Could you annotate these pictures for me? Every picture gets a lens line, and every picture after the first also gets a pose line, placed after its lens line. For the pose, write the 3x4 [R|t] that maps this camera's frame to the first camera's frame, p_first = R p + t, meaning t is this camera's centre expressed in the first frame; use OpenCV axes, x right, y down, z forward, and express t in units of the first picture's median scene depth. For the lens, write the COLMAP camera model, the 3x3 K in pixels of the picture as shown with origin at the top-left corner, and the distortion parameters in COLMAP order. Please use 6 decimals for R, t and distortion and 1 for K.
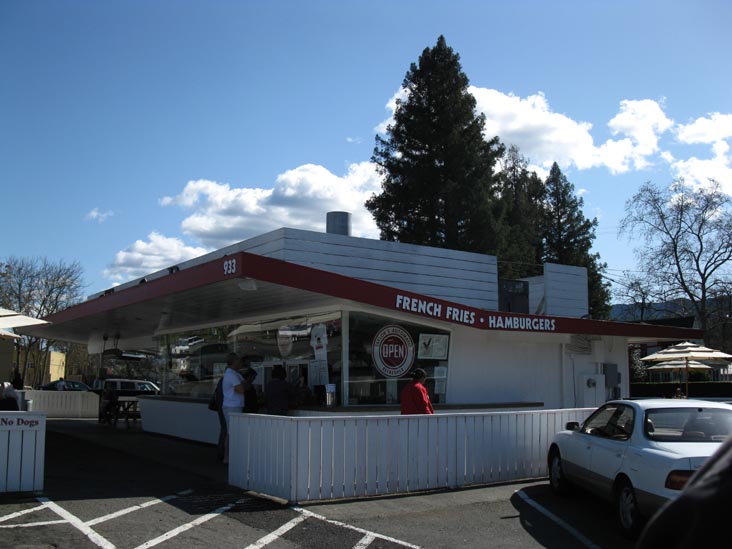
lens RADIAL K [[829.4, 0, 366.0], [0, 829.4, 274.5], [0, 0, 1]] dist [-0.090469, -0.252284]
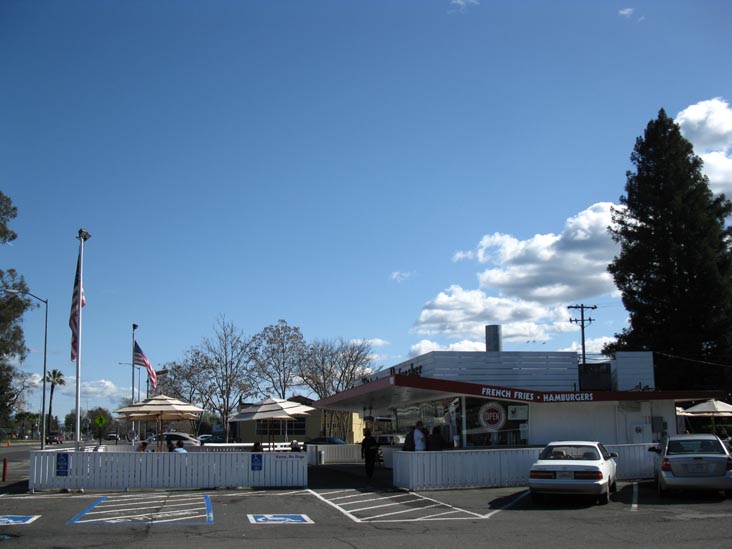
lens RADIAL K [[804.0, 0, 366.0], [0, 804.0, 274.5], [0, 0, 1]] dist [0.199573, -0.946058]
pose [[0.932183, -0.099351, -0.348087, 0.336974], [0.077951, 0.994133, -0.074991, -0.084679], [0.353495, 0.042772, 0.934458, -0.627346]]
